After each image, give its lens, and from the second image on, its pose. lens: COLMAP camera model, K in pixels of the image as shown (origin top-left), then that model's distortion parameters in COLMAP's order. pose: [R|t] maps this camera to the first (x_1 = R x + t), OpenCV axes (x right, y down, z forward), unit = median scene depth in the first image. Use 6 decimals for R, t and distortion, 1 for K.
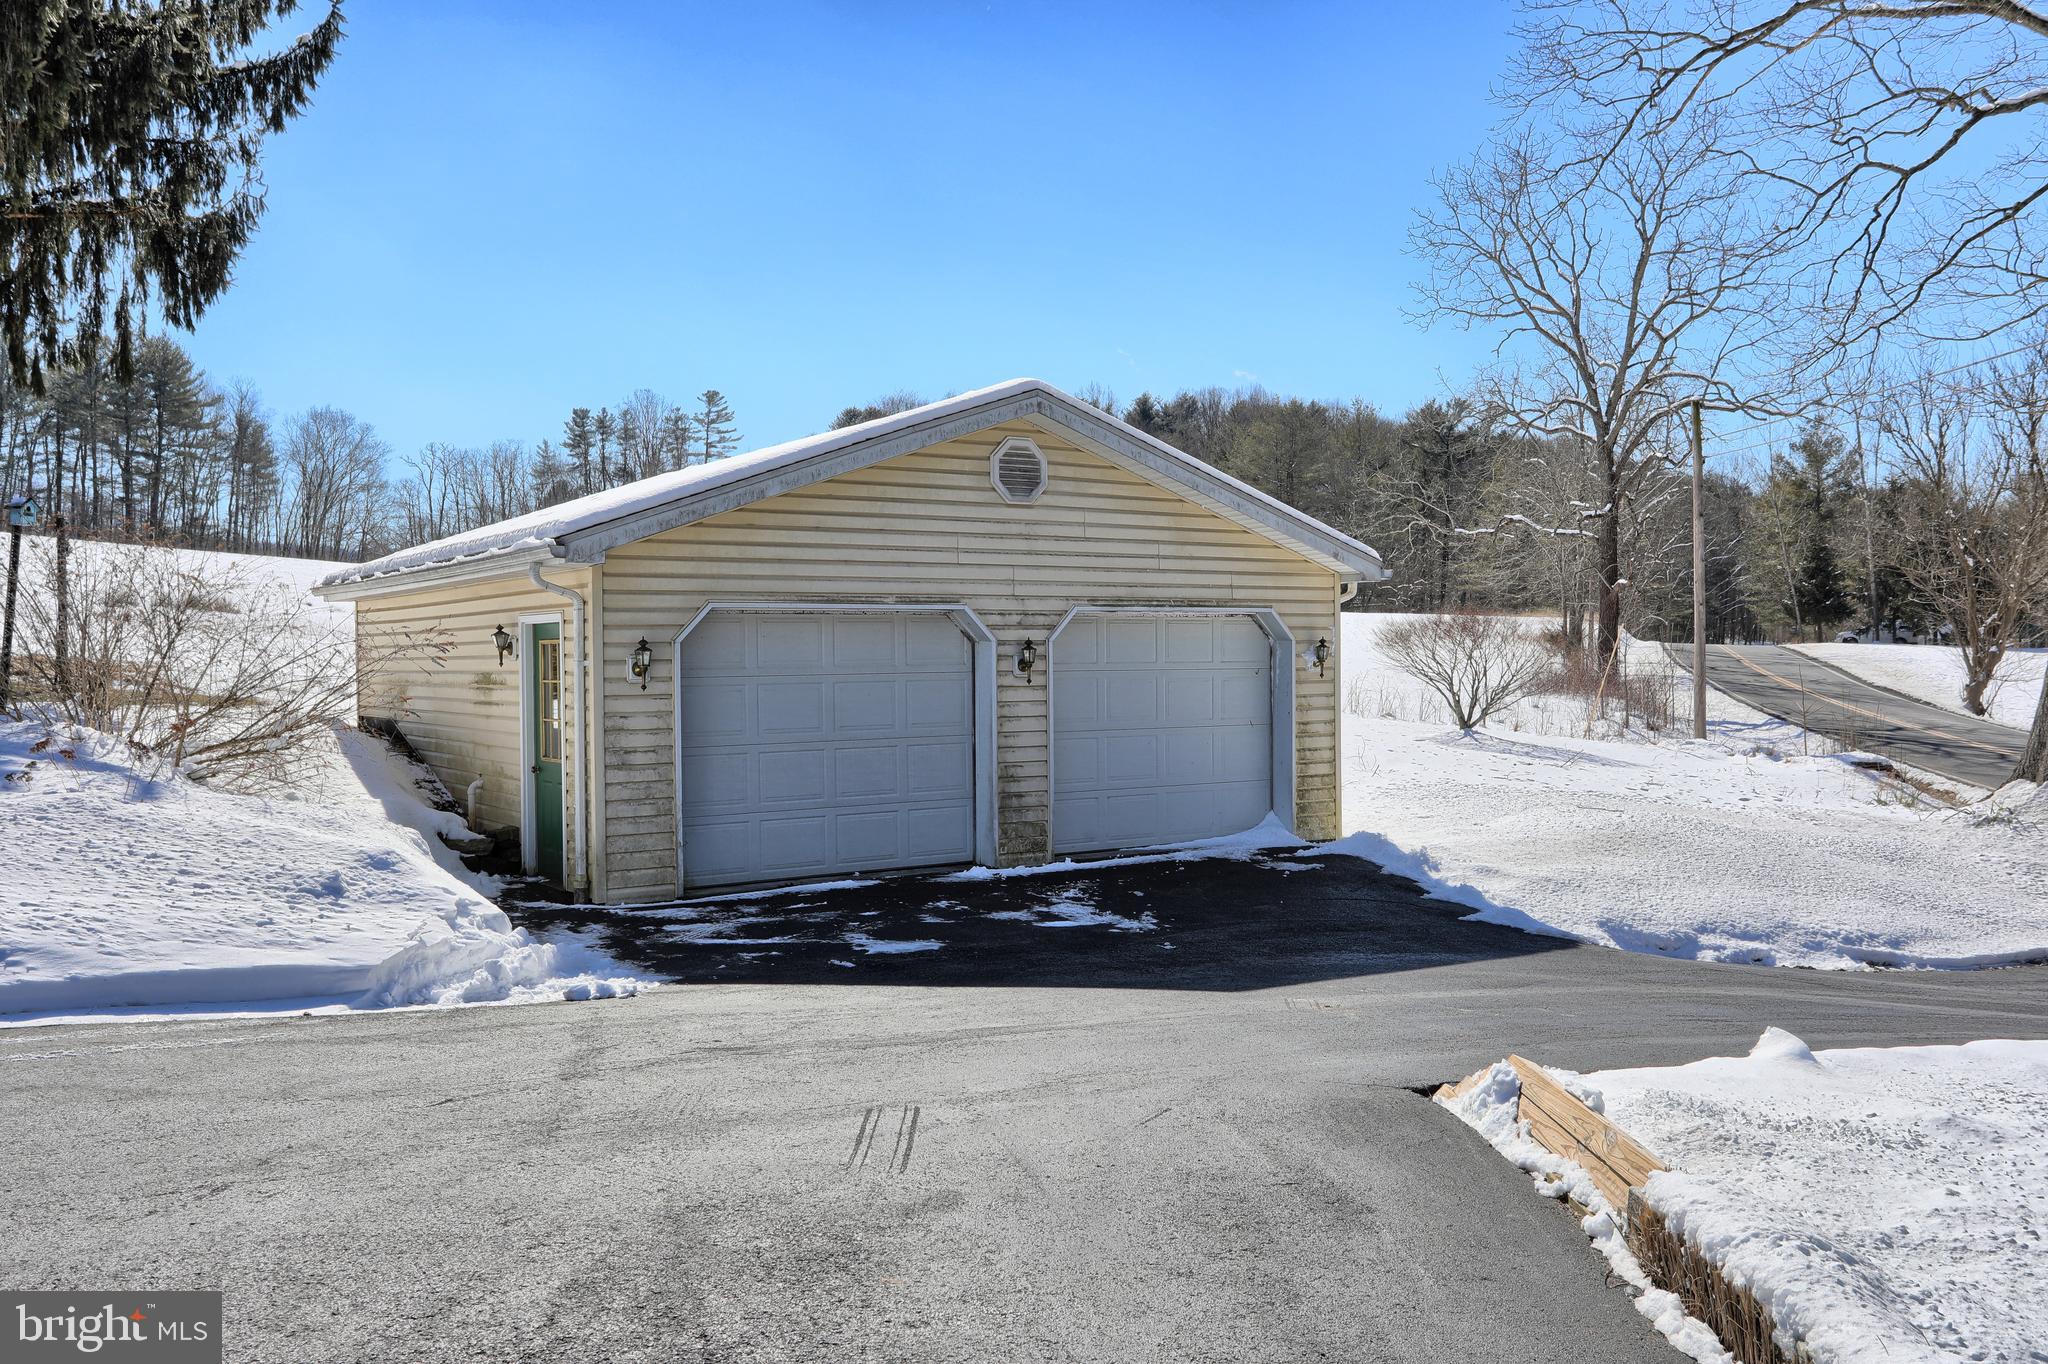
lens RADIAL K [[1653.4, 0, 1024.0], [0, 1653.4, 682.0], [0, 0, 1]] dist [-0.034455, 0.096305]
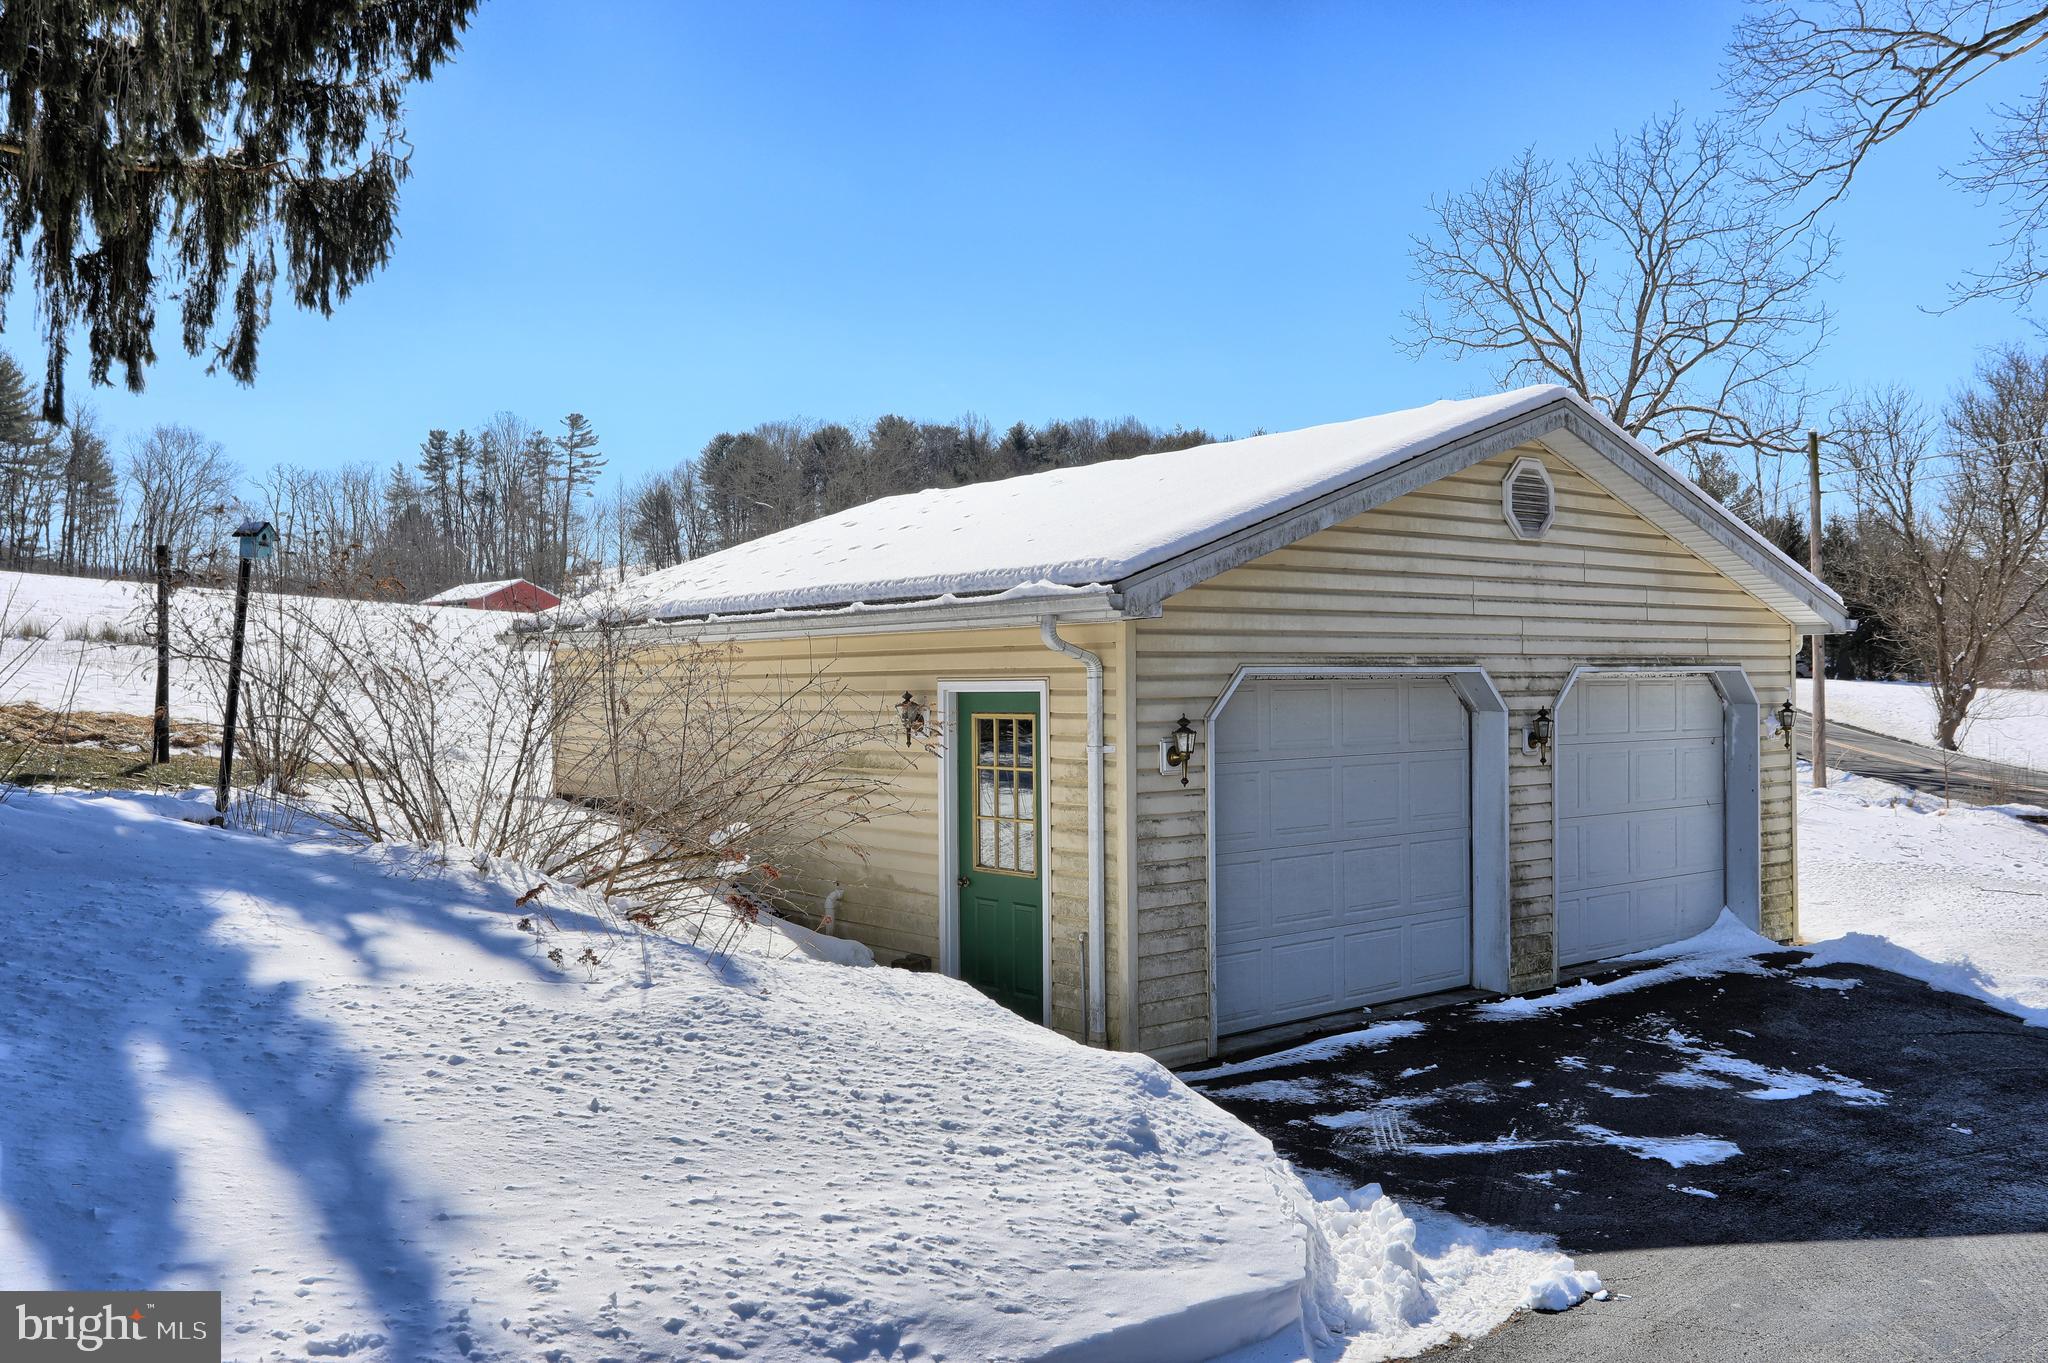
lens RADIAL K [[1653.4, 0, 1024.0], [0, 1653.4, 681.5], [0, 0, 1]] dist [-0.034455, 0.096305]
pose [[0.995938, 0.000794, 0.090035, -0.280054], [0.000804, 0.999843, -0.017713, -0.021824], [-0.090035, 0.017714, 0.995781, 0.194114]]
